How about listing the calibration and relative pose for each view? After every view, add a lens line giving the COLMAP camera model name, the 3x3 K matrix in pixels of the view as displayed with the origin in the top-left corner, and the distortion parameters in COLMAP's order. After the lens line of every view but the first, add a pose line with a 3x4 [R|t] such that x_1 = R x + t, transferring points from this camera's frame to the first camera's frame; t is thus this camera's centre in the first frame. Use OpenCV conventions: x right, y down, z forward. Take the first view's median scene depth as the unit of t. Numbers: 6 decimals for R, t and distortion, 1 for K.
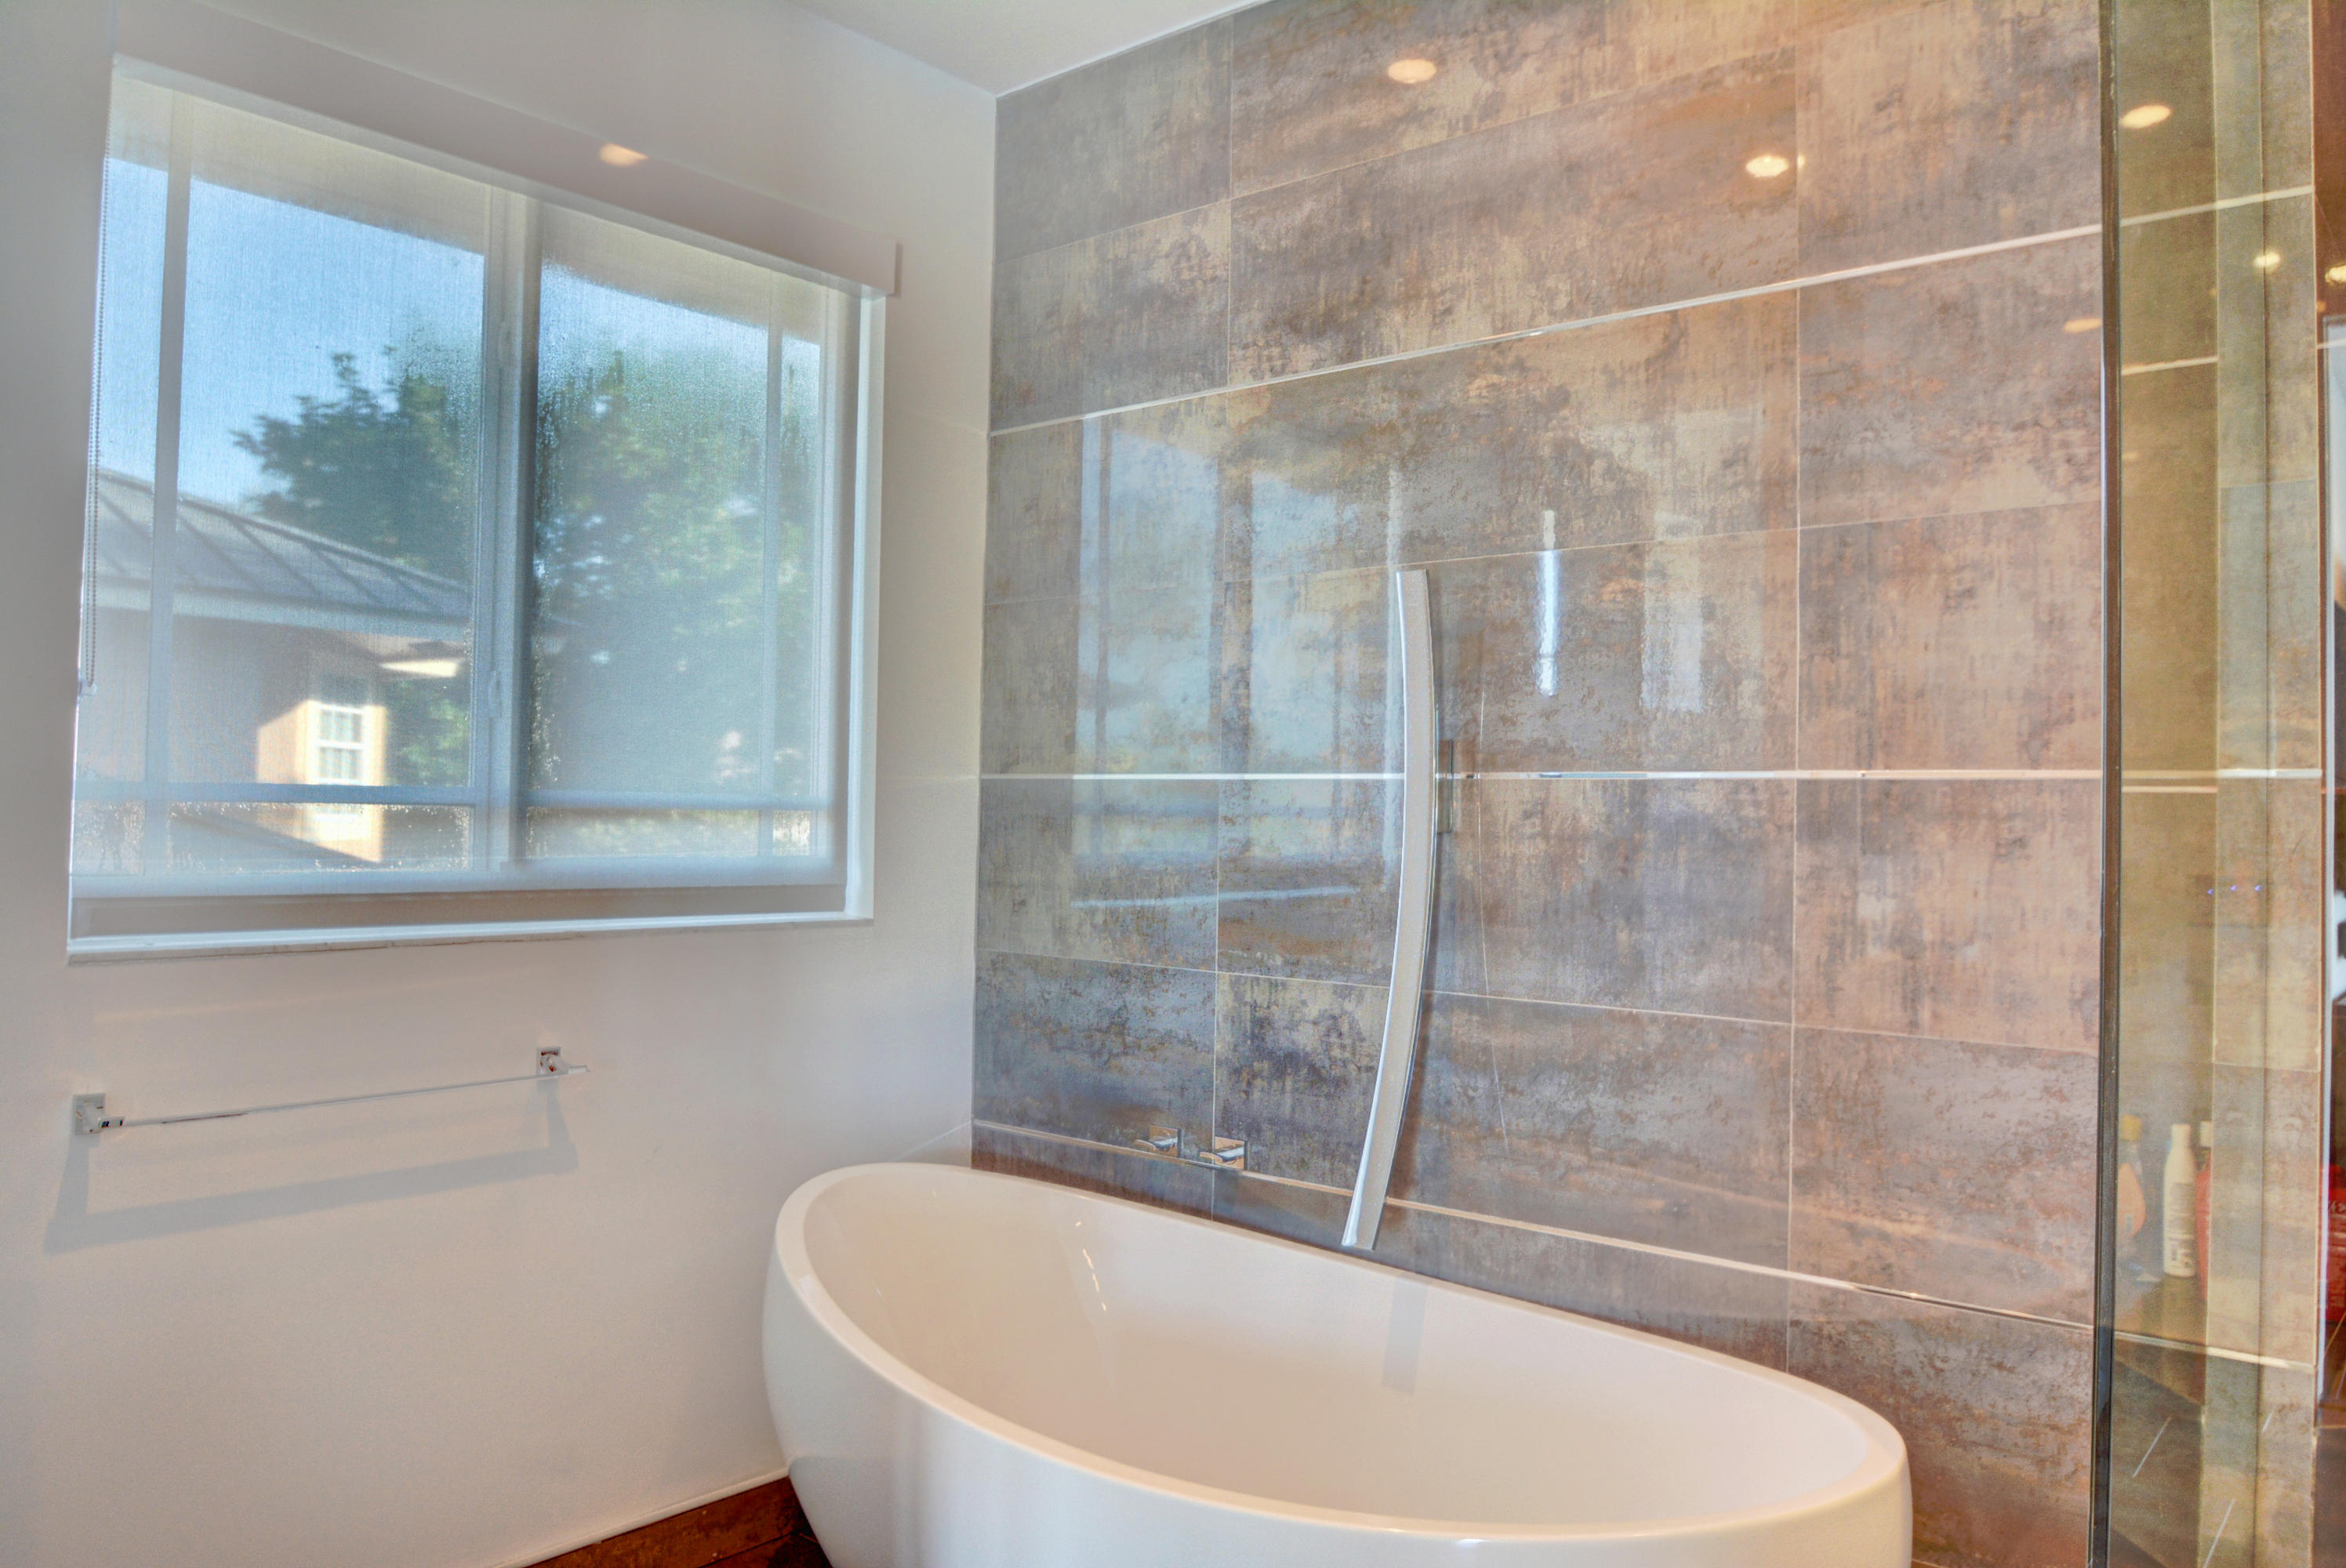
lens RADIAL K [[1685.0, 0, 1182.3], [0, 1685.0, 767.4], [0, 0, 1]] dist [-0.054238, 0.028708]
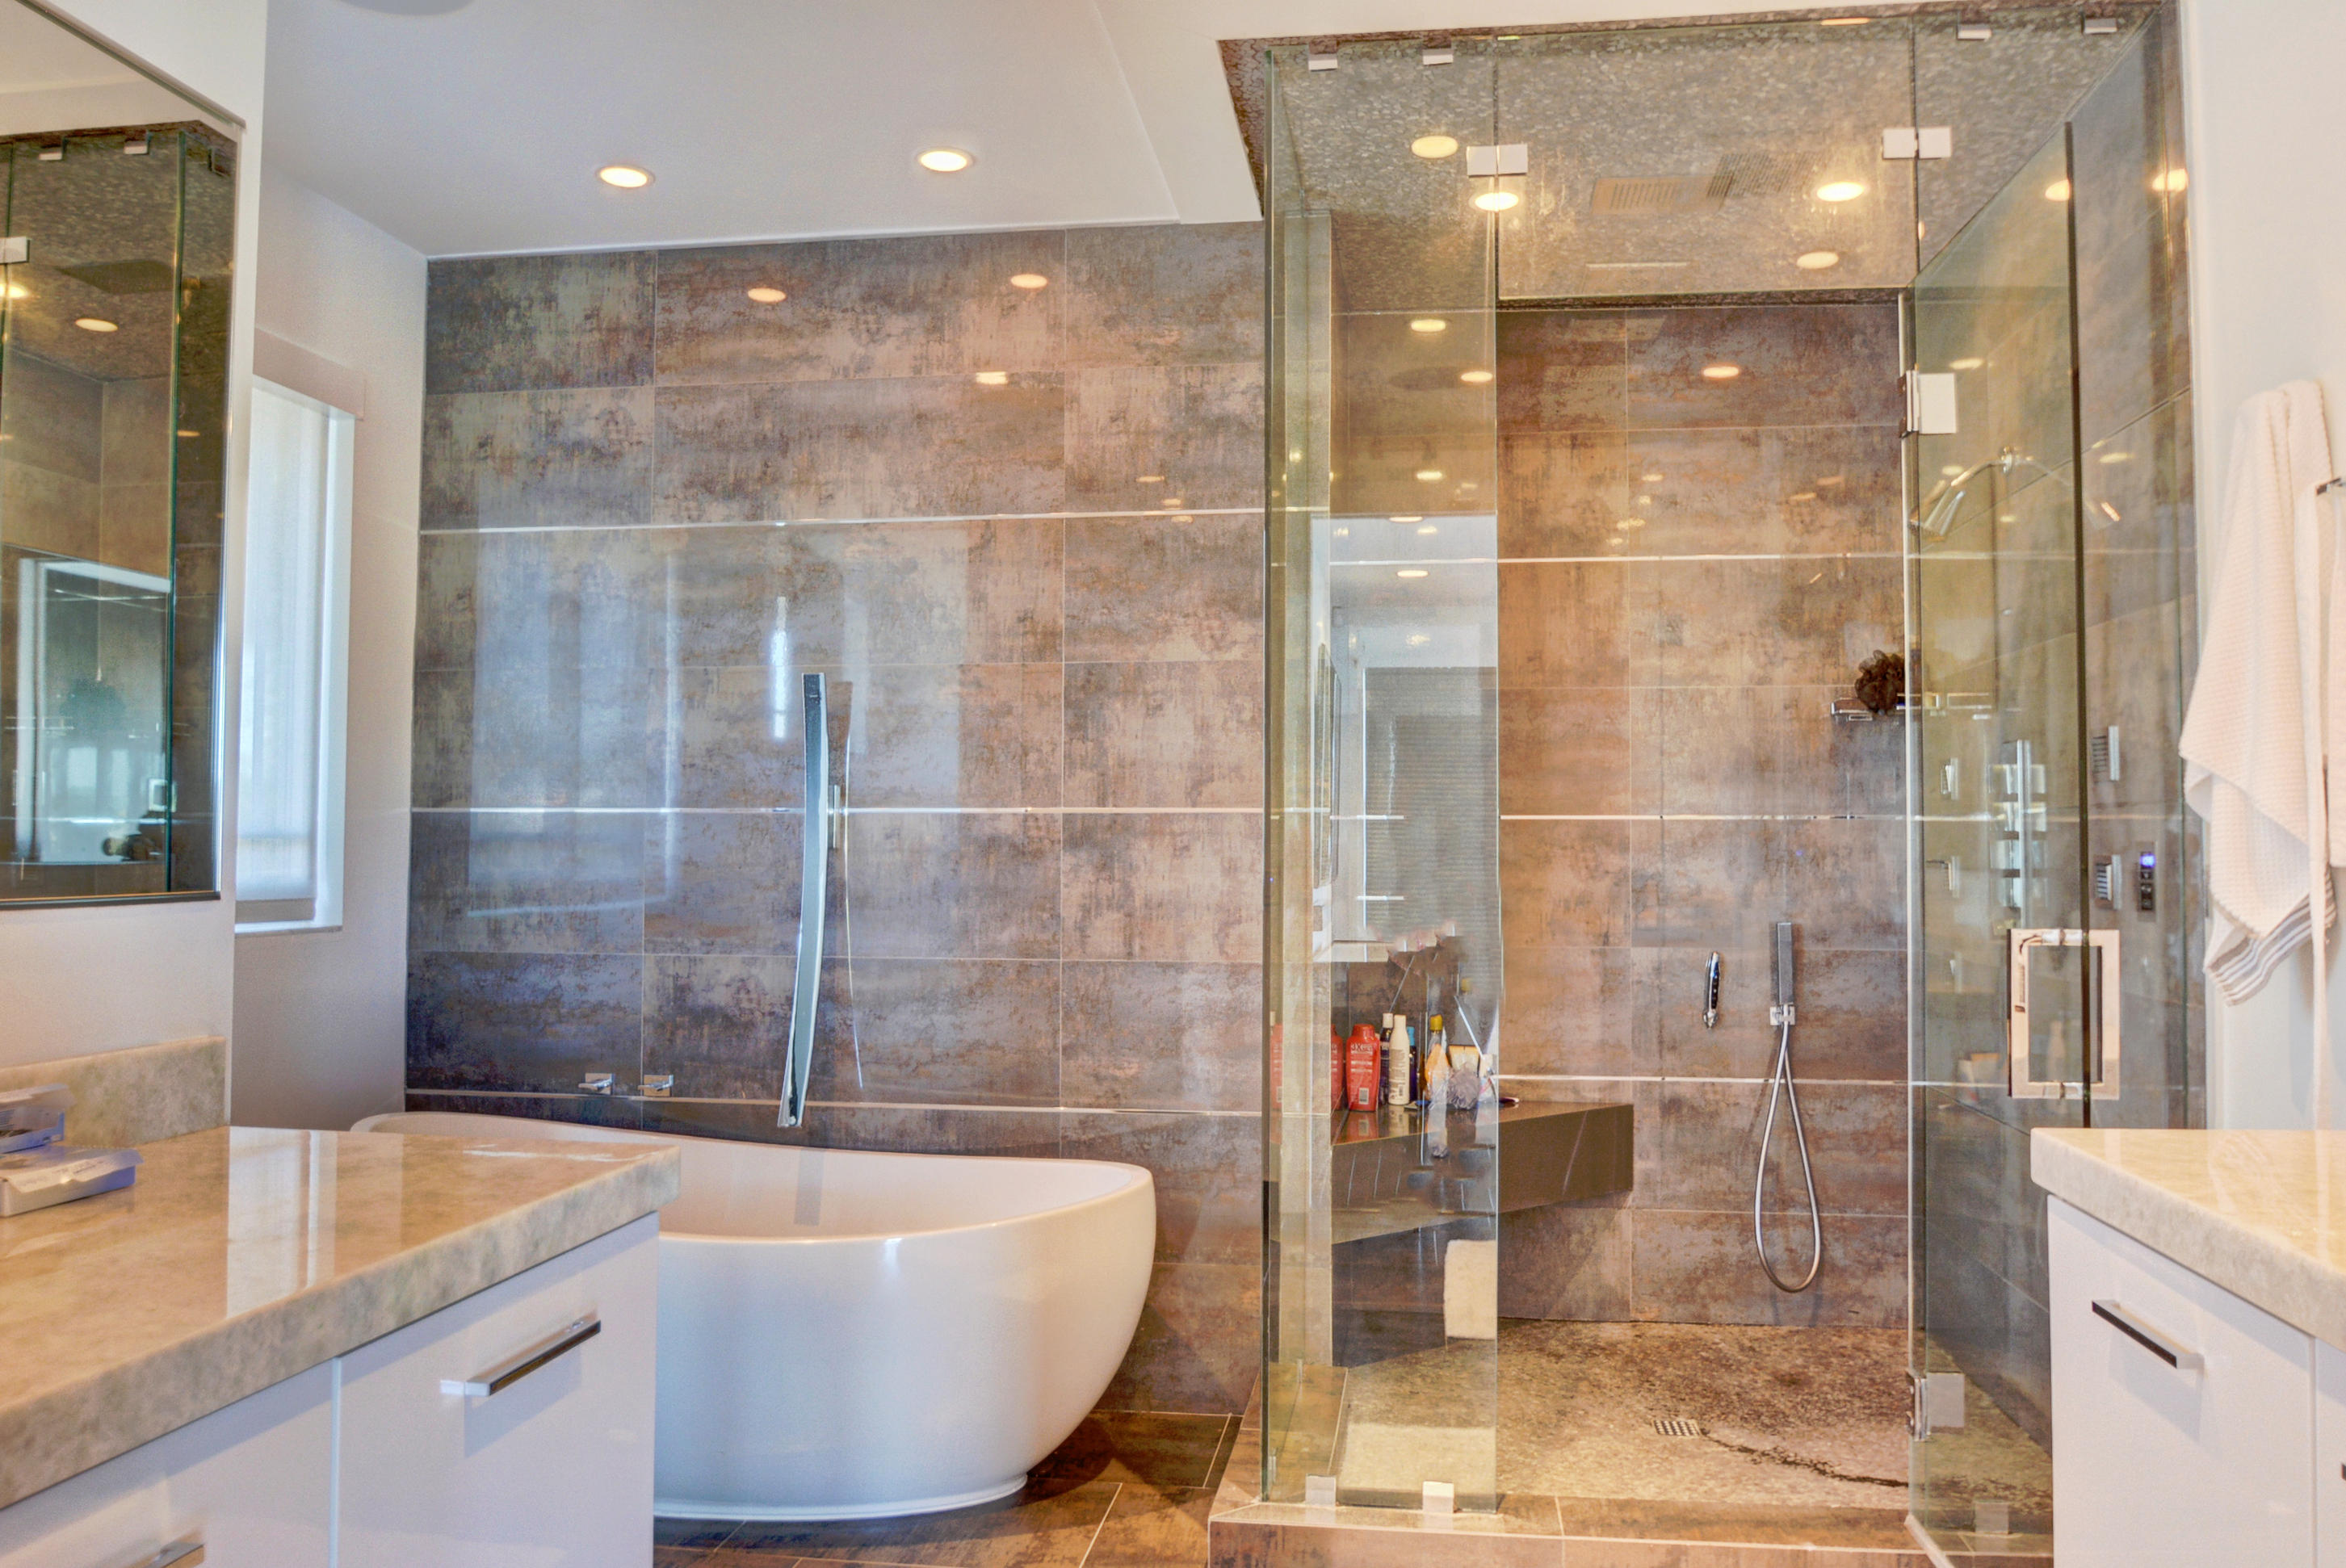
lens RADIAL K [[1684.9, 0, 1182.3], [0, 1684.9, 767.4], [0, 0, 1]] dist [-0.054238, 0.028708]
pose [[0.855918, 0.013800, 0.516928, -0.354880], [-0.003192, 0.999766, -0.021404, -0.002421], [-0.517102, 0.016669, 0.855761, -0.445191]]
